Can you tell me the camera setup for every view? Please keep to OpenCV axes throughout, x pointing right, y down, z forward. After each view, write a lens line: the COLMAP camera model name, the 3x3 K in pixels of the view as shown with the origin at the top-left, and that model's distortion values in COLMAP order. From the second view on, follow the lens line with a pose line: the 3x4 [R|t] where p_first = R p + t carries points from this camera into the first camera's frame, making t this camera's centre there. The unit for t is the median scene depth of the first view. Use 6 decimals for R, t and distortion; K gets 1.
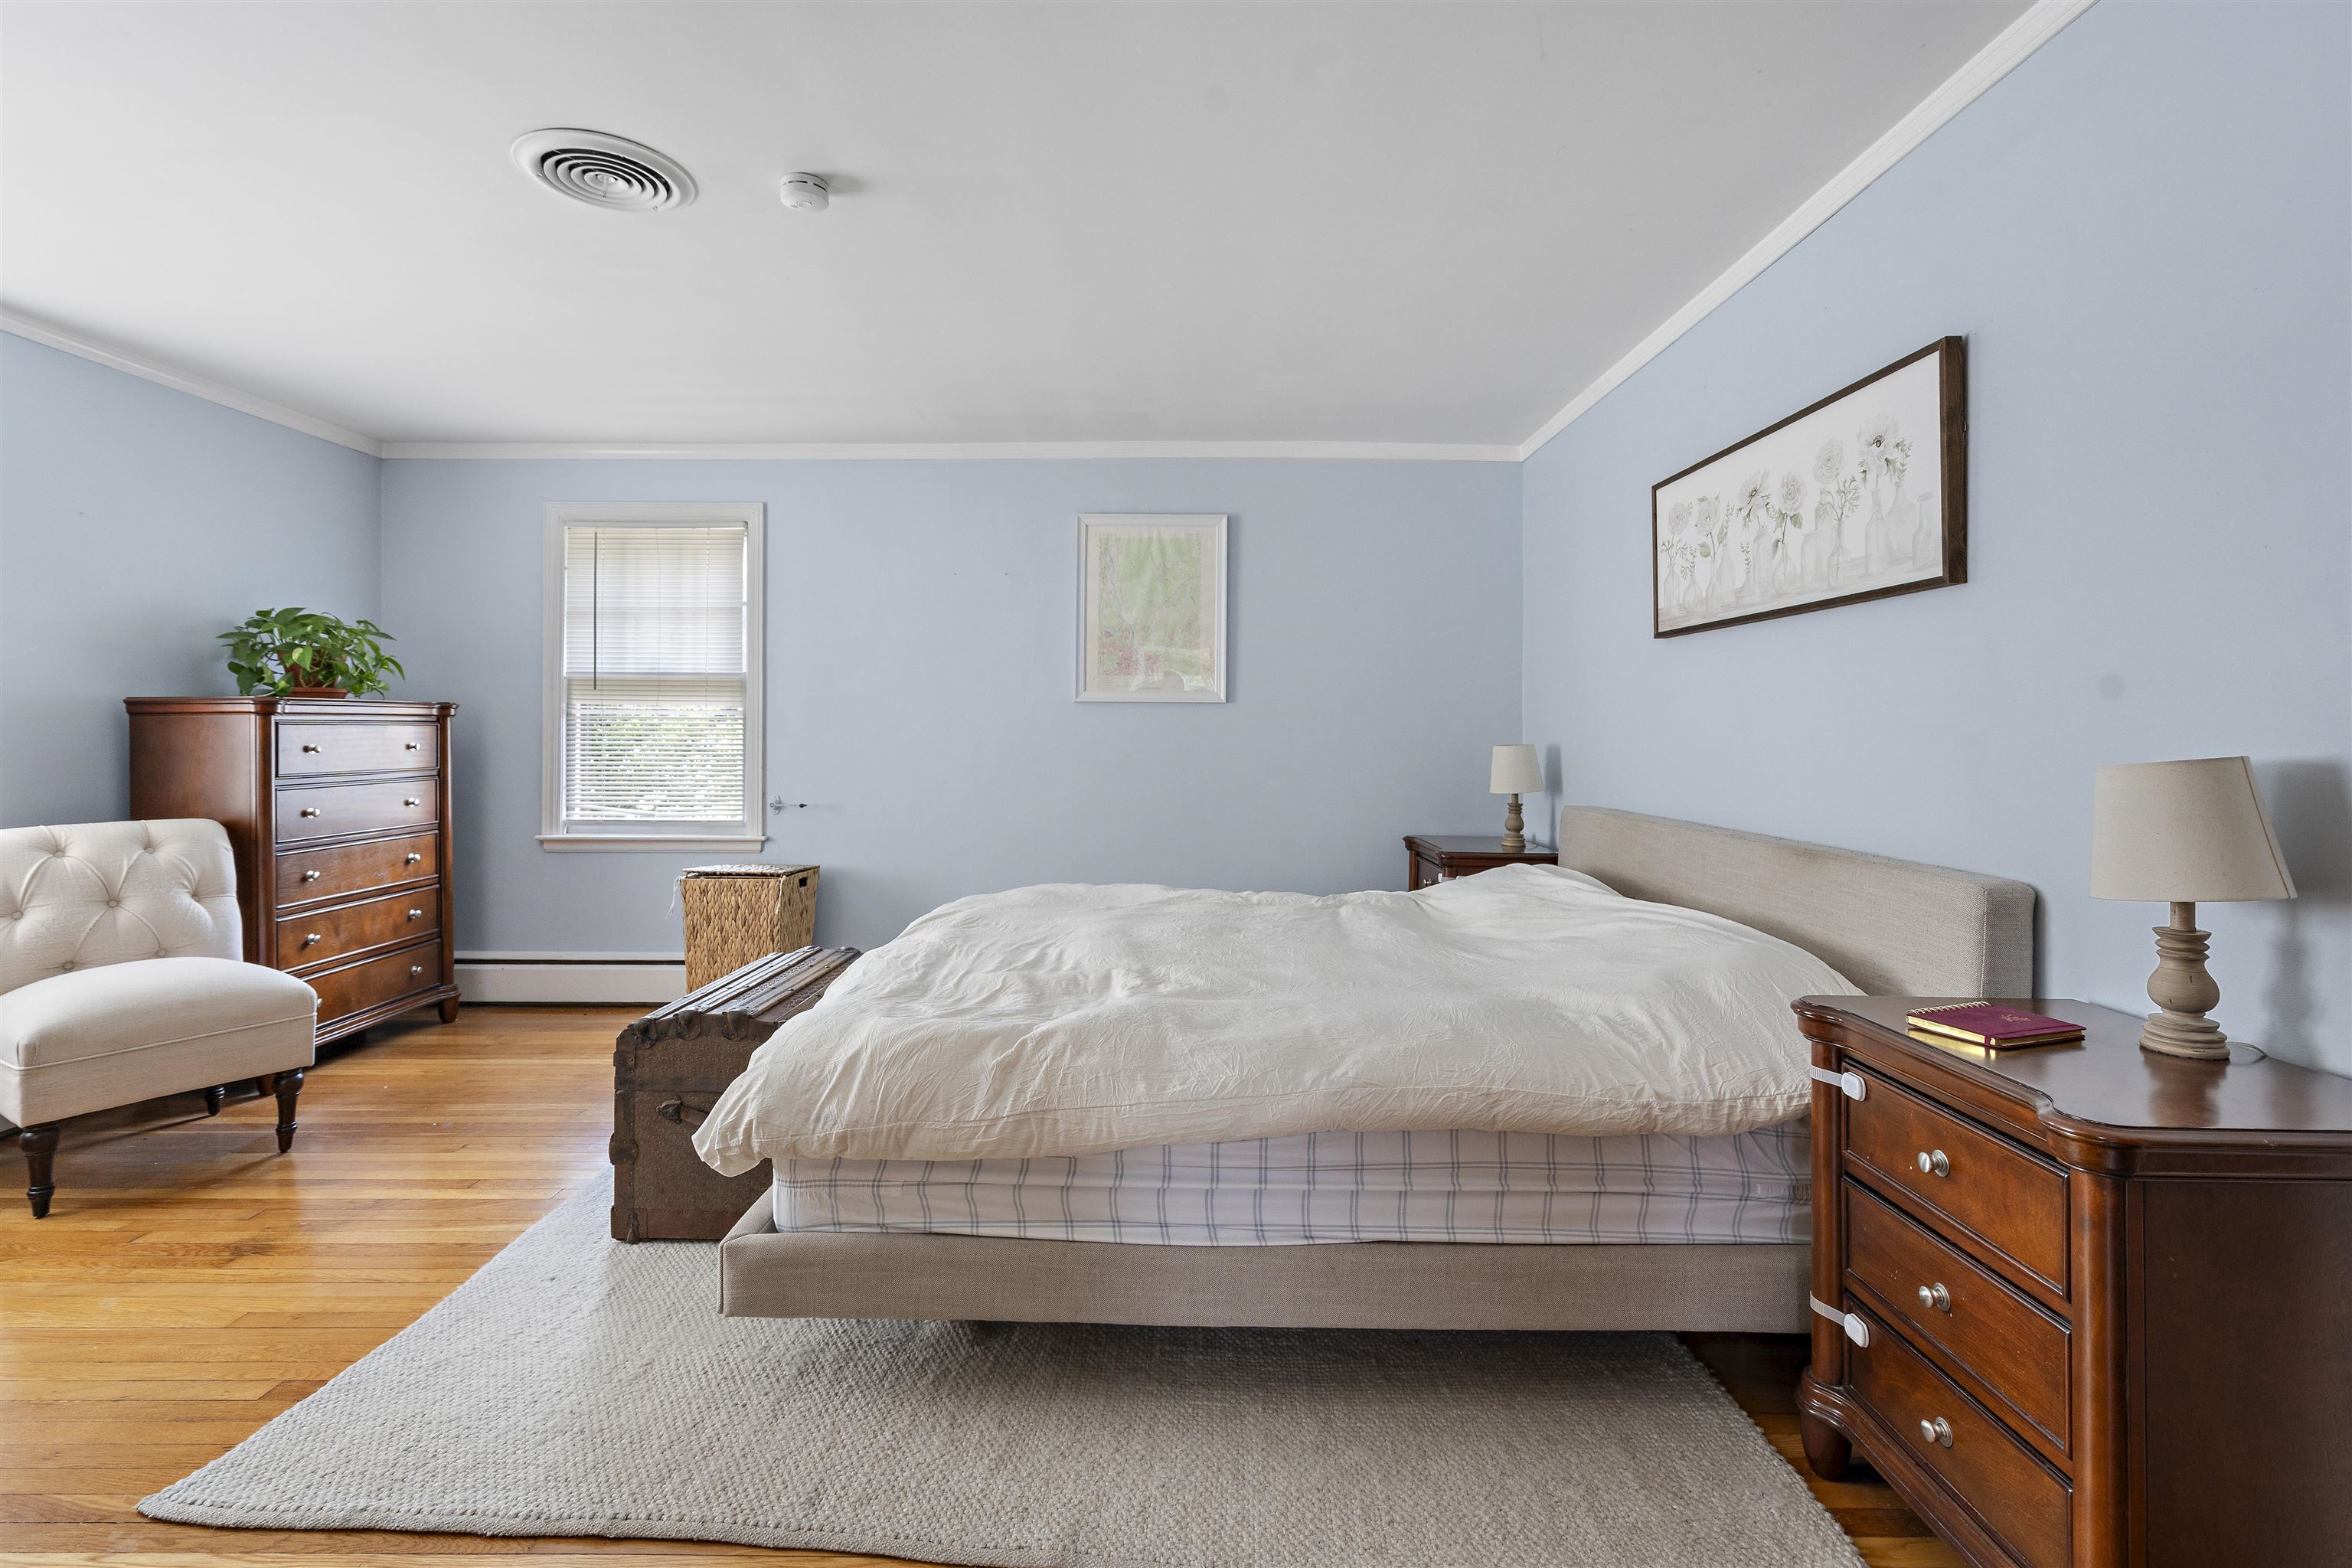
lens RADIAL K [[1098.3, 0, 1182.2], [0, 1098.3, 727.5], [0, 0, 1]] dist [-0.004579, 0.002420]
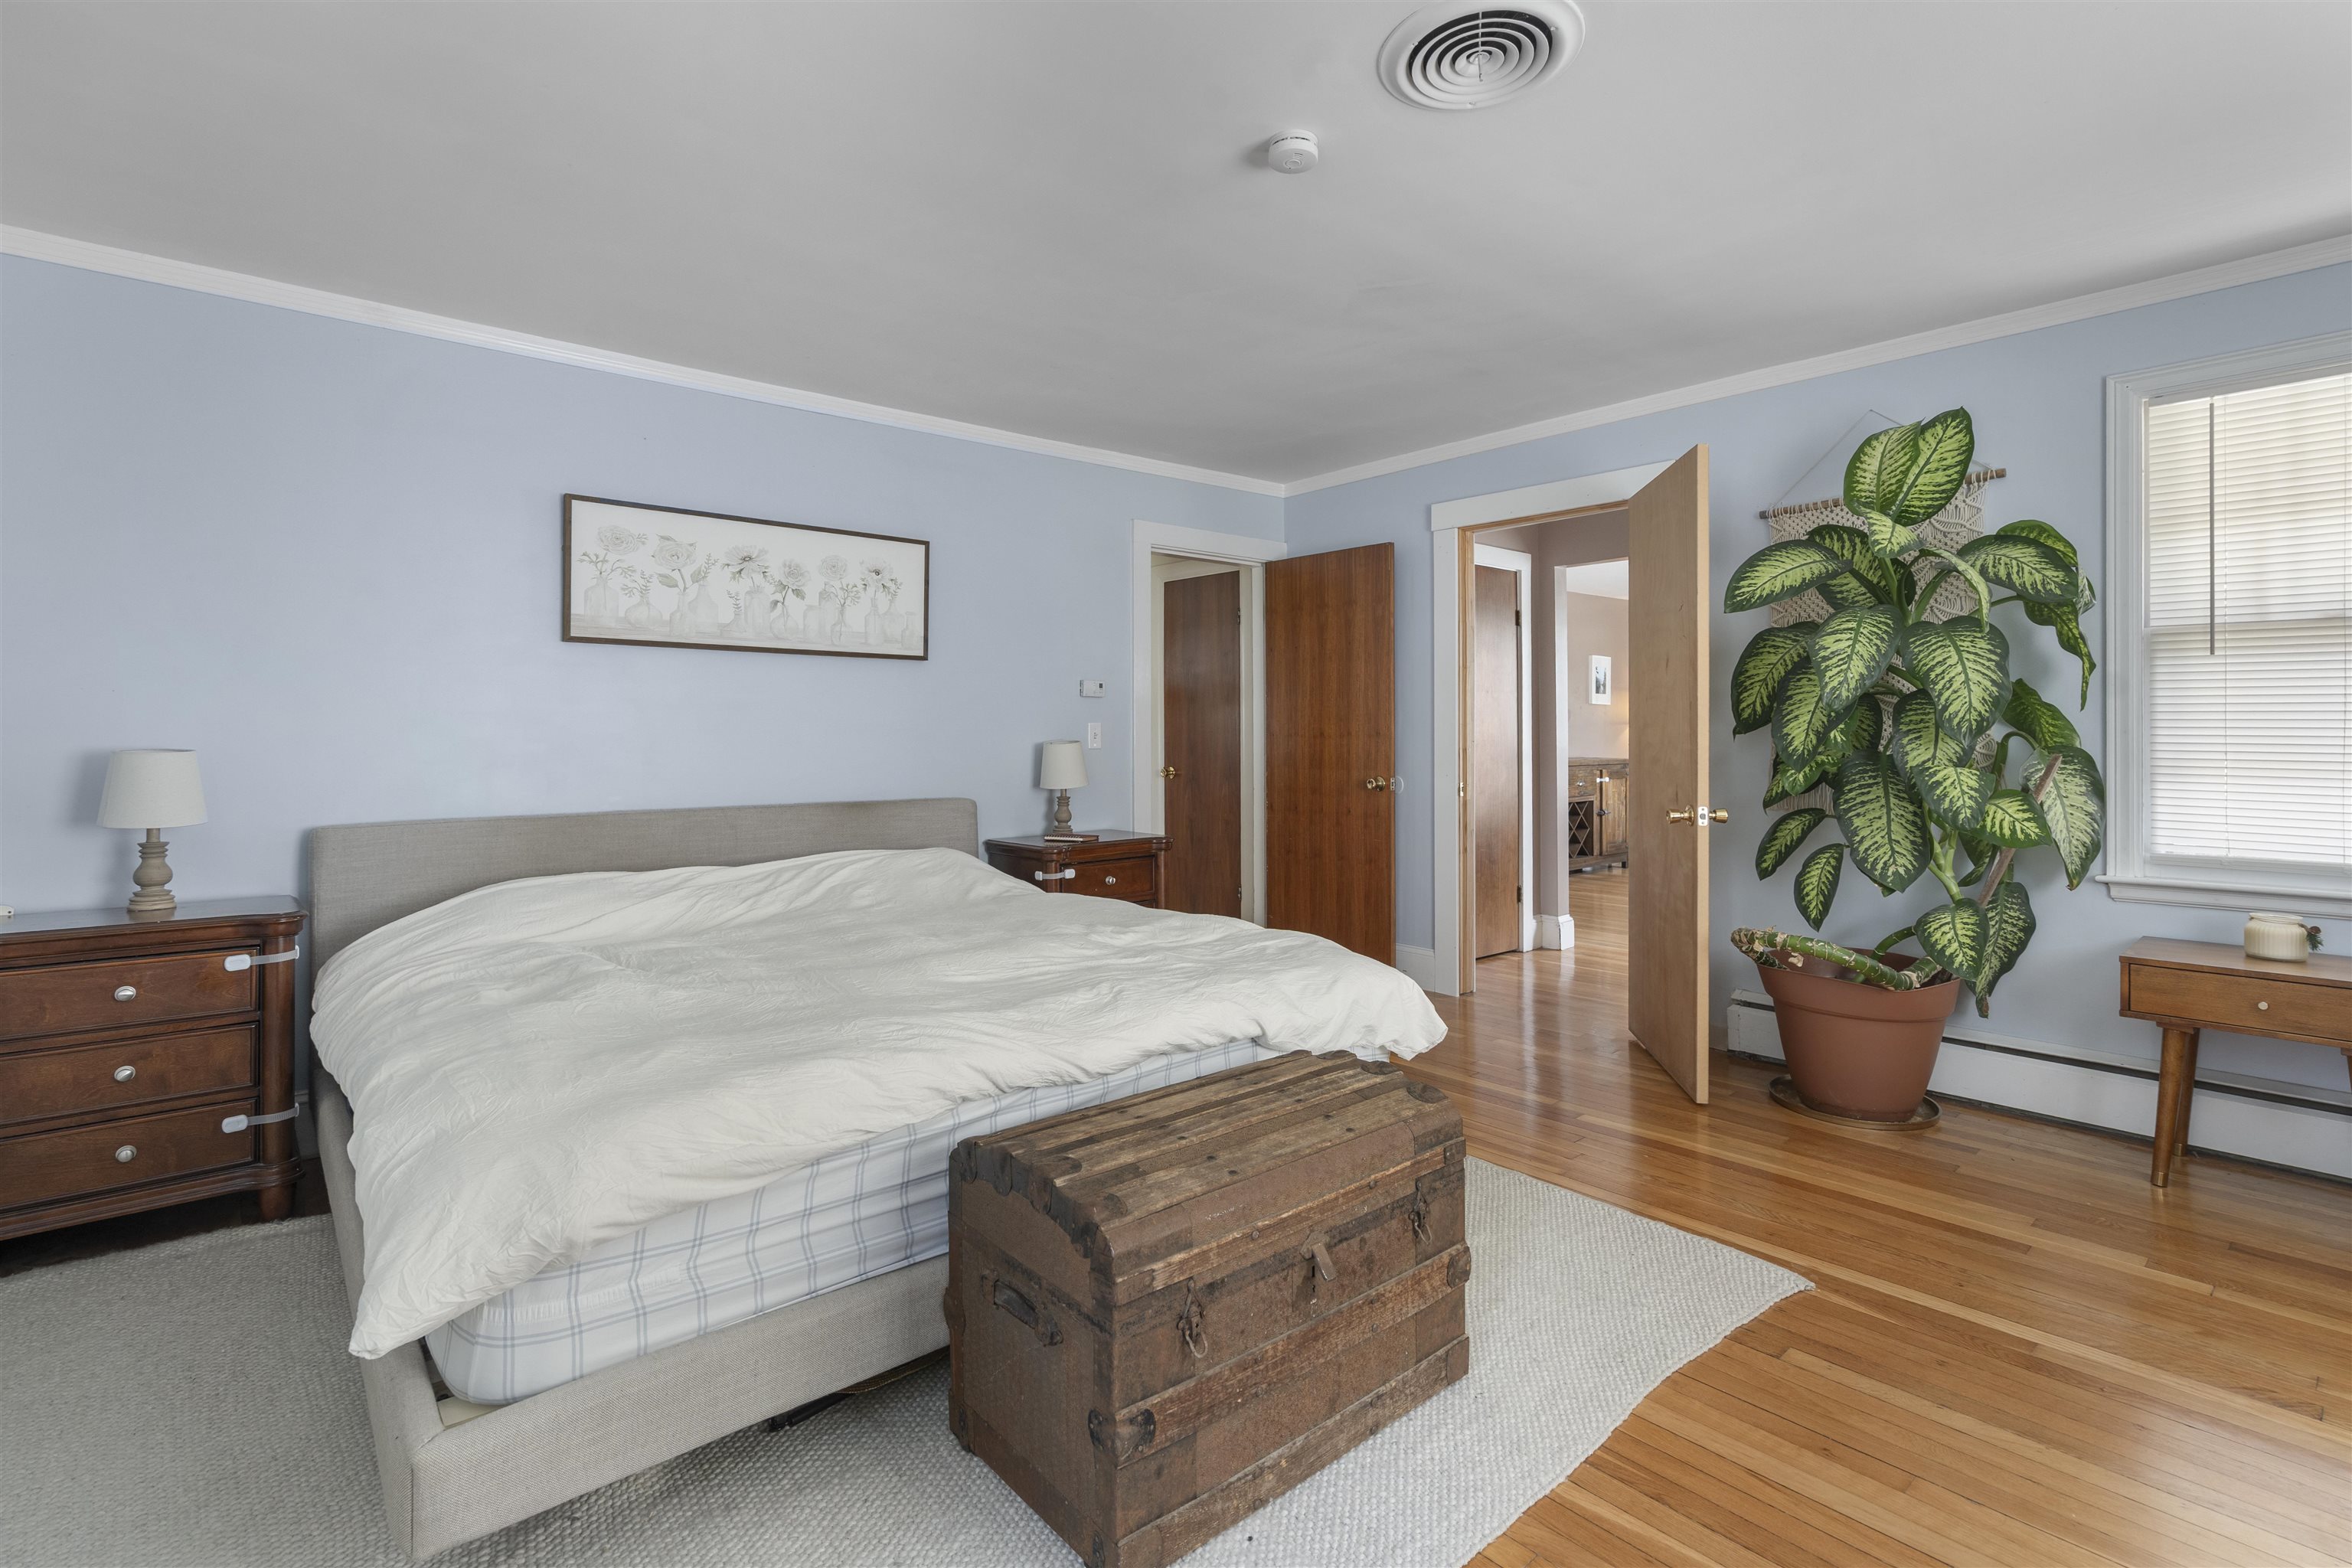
lens RADIAL K [[1098.3, 0, 1178.4], [0, 1098.3, 761.9], [0, 0, 1]] dist [-0.004579, 0.002420]
pose [[-0.655764, -0.010980, 0.754886, -0.956575], [0.001631, 0.999871, 0.015960, 0.022049], [-0.754964, 0.011697, -0.655661, 1.631765]]
